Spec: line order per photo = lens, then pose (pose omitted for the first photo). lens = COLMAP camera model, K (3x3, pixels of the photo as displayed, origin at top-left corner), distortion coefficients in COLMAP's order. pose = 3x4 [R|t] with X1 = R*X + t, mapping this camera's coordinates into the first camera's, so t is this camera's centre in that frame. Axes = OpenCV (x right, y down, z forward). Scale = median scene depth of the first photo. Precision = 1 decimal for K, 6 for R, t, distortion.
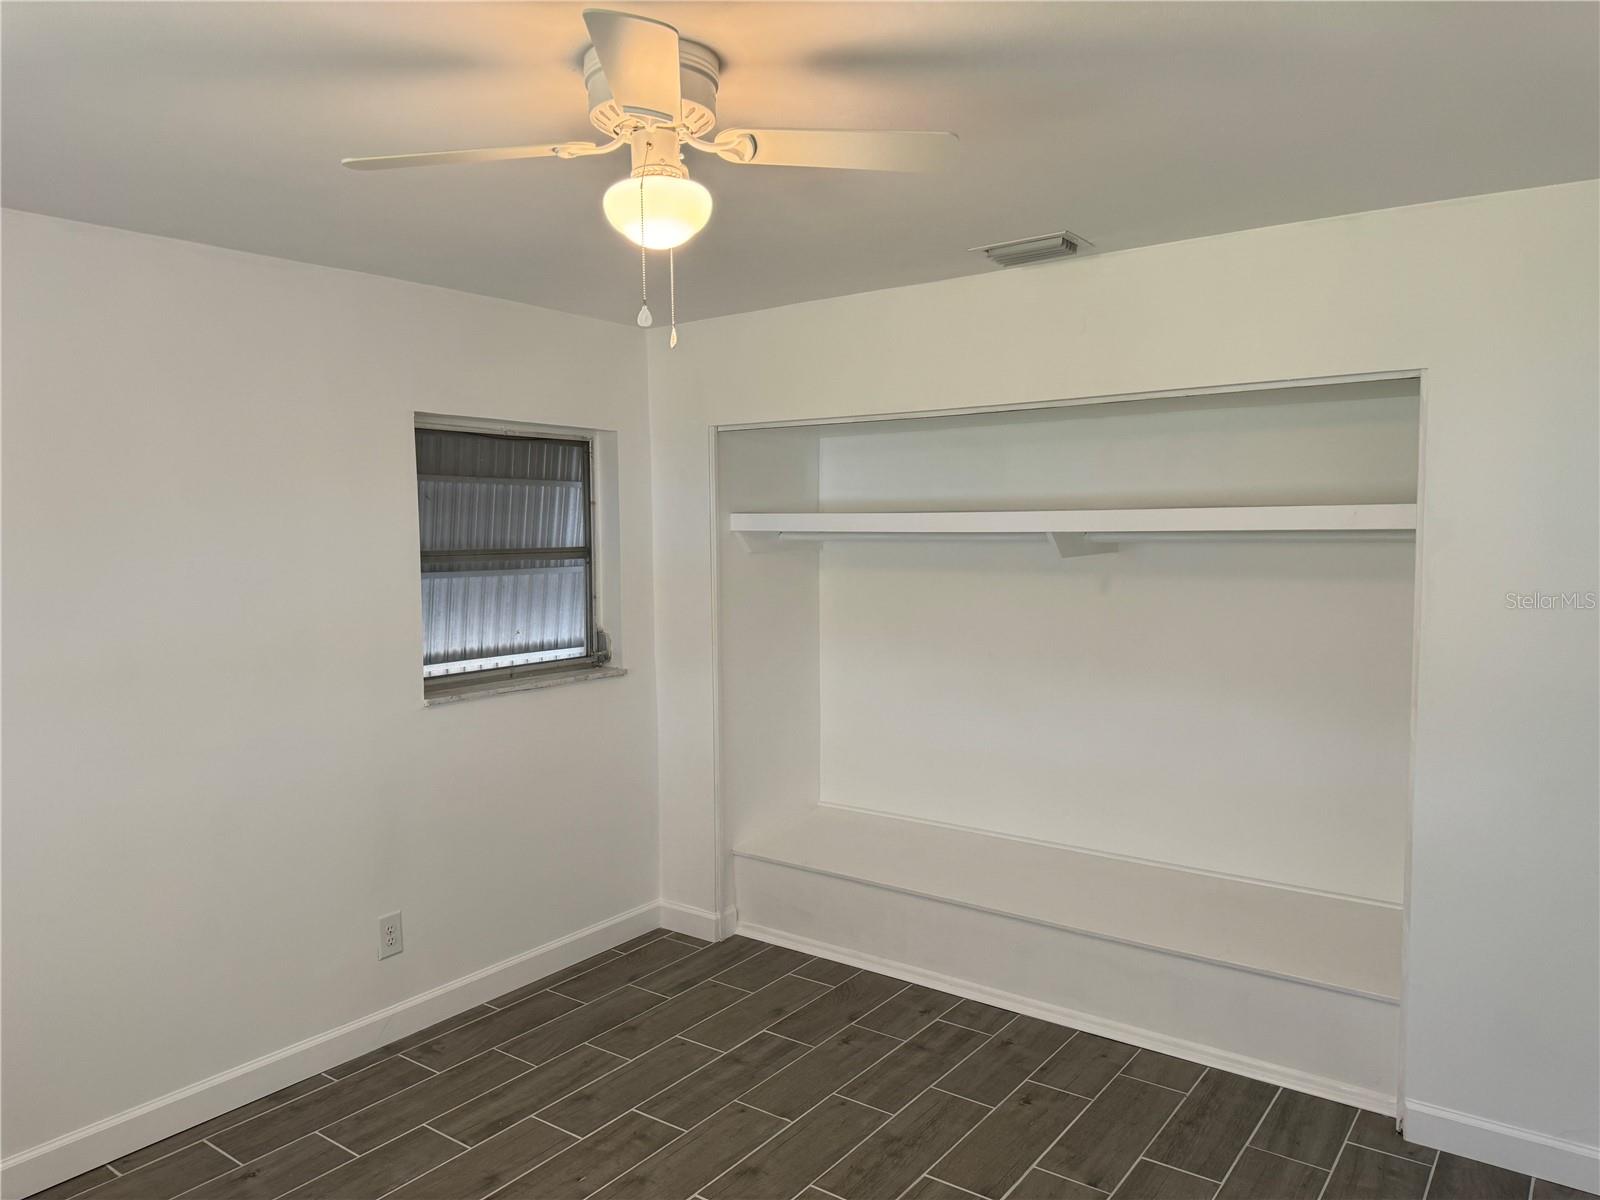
lens RADIAL K [[1128.3, 0, 788.4], [0, 1128.3, 595.0], [0, 0, 1]] dist [0.092011, -0.107542]
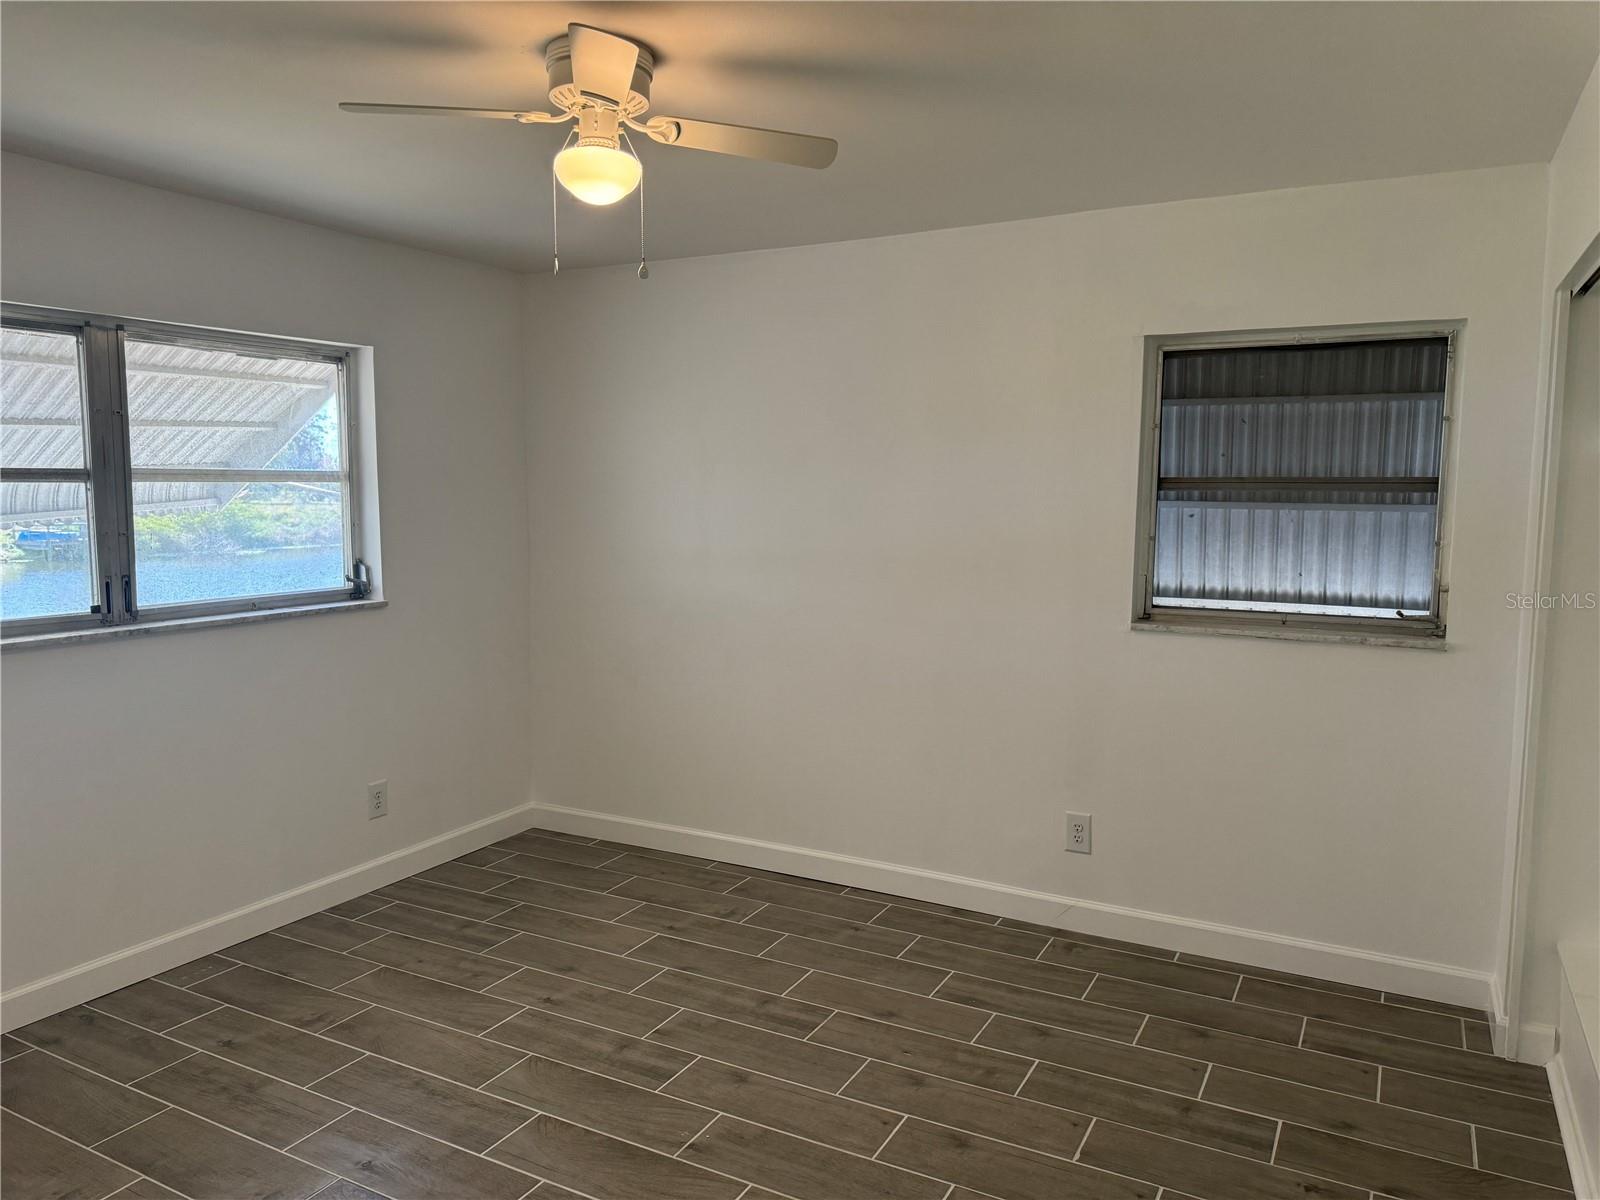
lens RADIAL K [[1128.3, 0, 788.4], [0, 1128.3, 595.0], [0, 0, 1]] dist [0.092011, -0.107542]
pose [[0.143129, 0.109493, -0.983629, 0.618330], [-0.061376, 0.992930, 0.101597, -0.018233], [0.987799, 0.045830, 0.148837, 0.535335]]
